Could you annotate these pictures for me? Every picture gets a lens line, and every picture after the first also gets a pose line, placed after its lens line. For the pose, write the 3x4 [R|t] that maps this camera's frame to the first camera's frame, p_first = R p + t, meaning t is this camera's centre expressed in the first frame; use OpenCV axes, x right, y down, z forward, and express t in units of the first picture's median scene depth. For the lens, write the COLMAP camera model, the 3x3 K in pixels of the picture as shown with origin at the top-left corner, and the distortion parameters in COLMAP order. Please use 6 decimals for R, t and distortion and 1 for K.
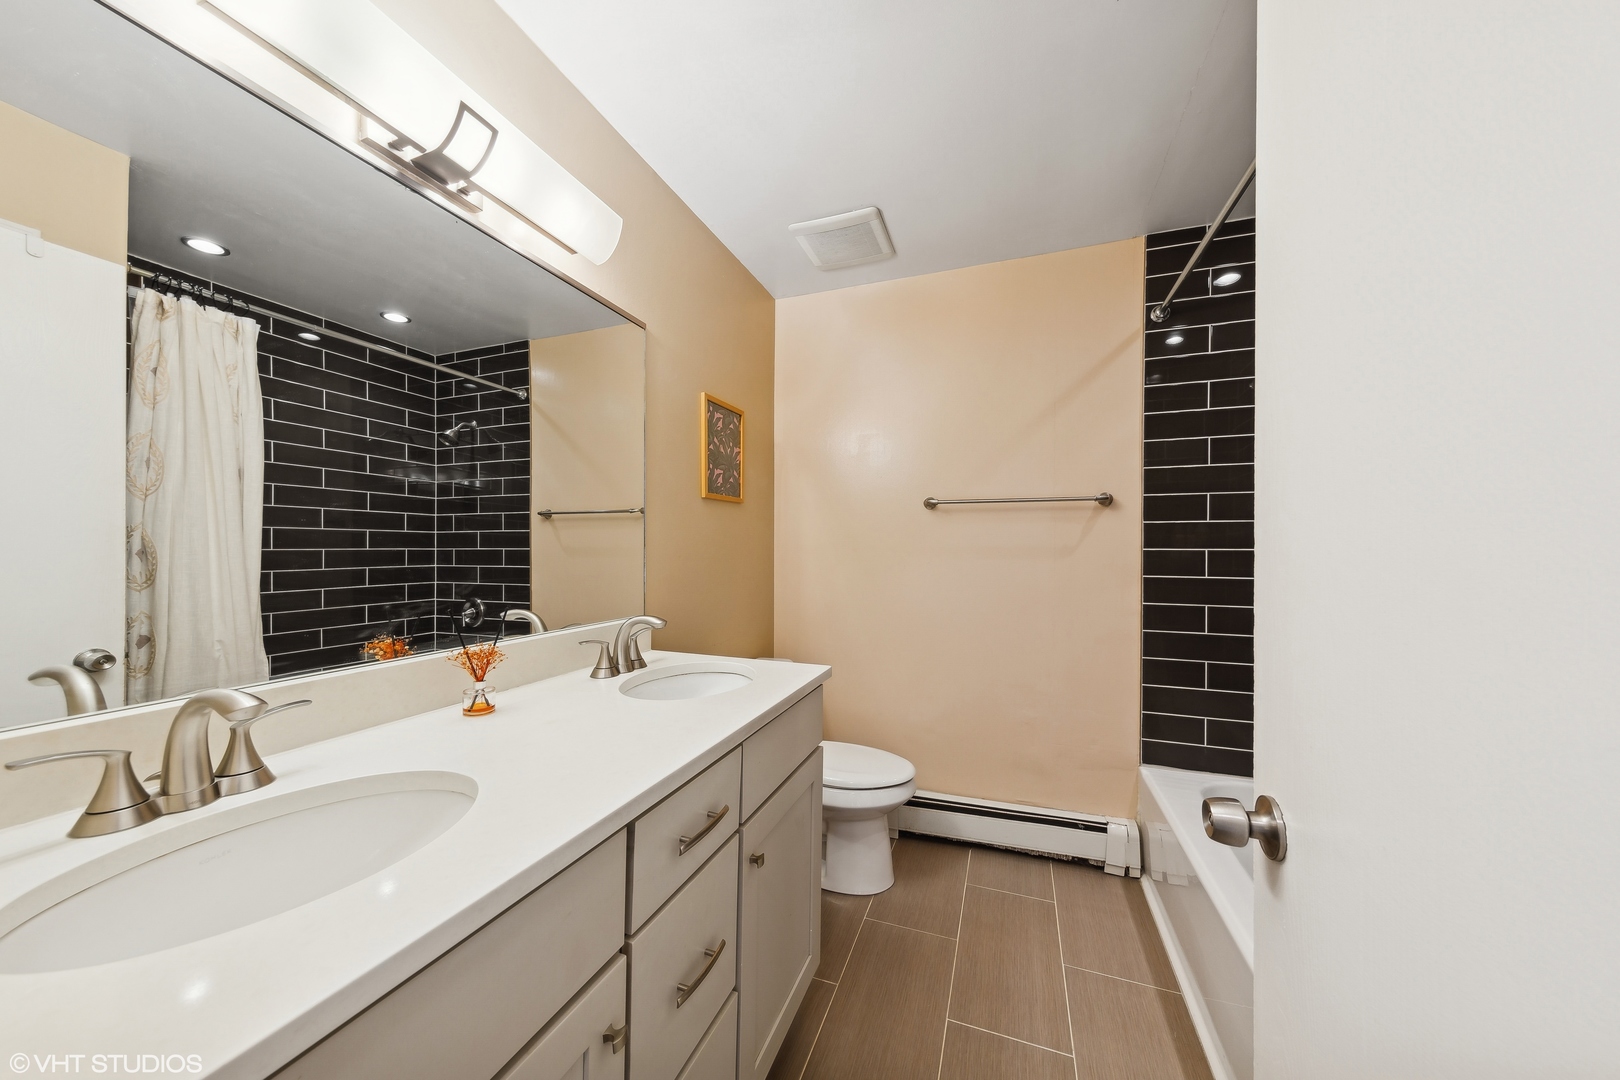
lens RADIAL K [[534.5, 0, 819.0], [0, 534.5, 557.4], [0, 0, 1]] dist [0.005932, -0.000251]
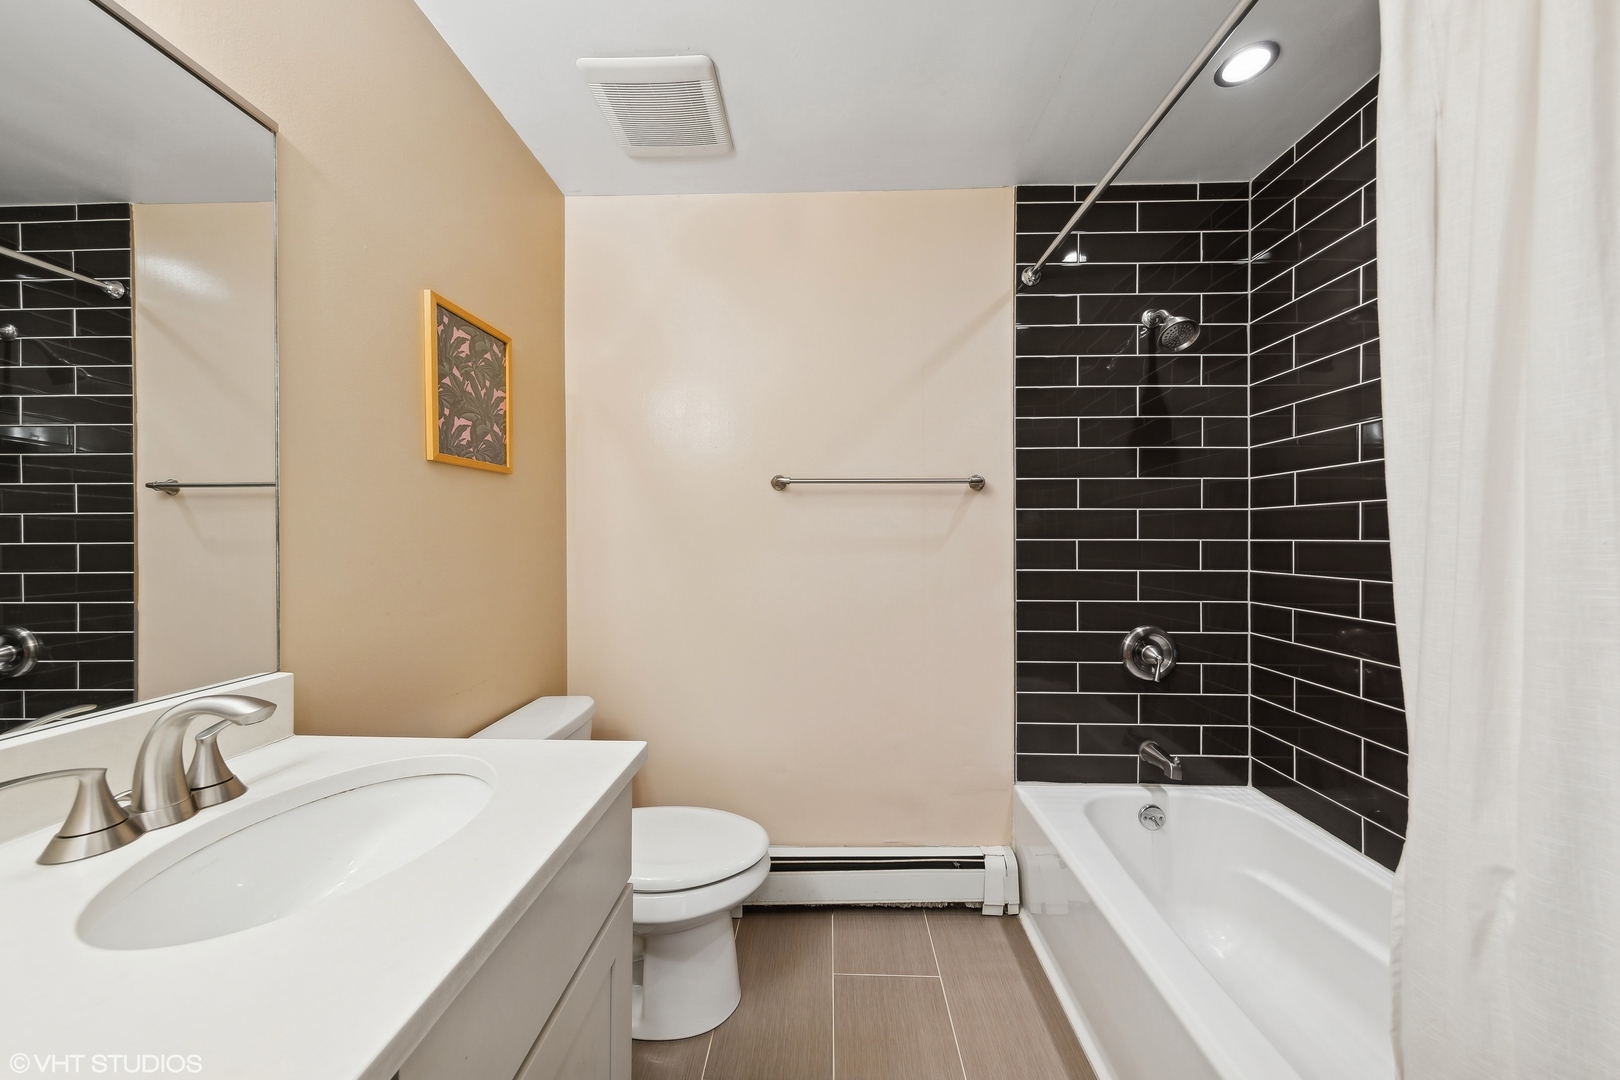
lens RADIAL K [[529.6, 0, 812.5], [0, 529.6, 541.2], [0, 0, 1]] dist [0.006652, -0.000069]
pose [[0.950082, -0.007367, 0.311912, 0.010770], [0.009480, 0.999941, -0.005260, -0.010880], [-0.311855, 0.007955, 0.950096, 0.267705]]
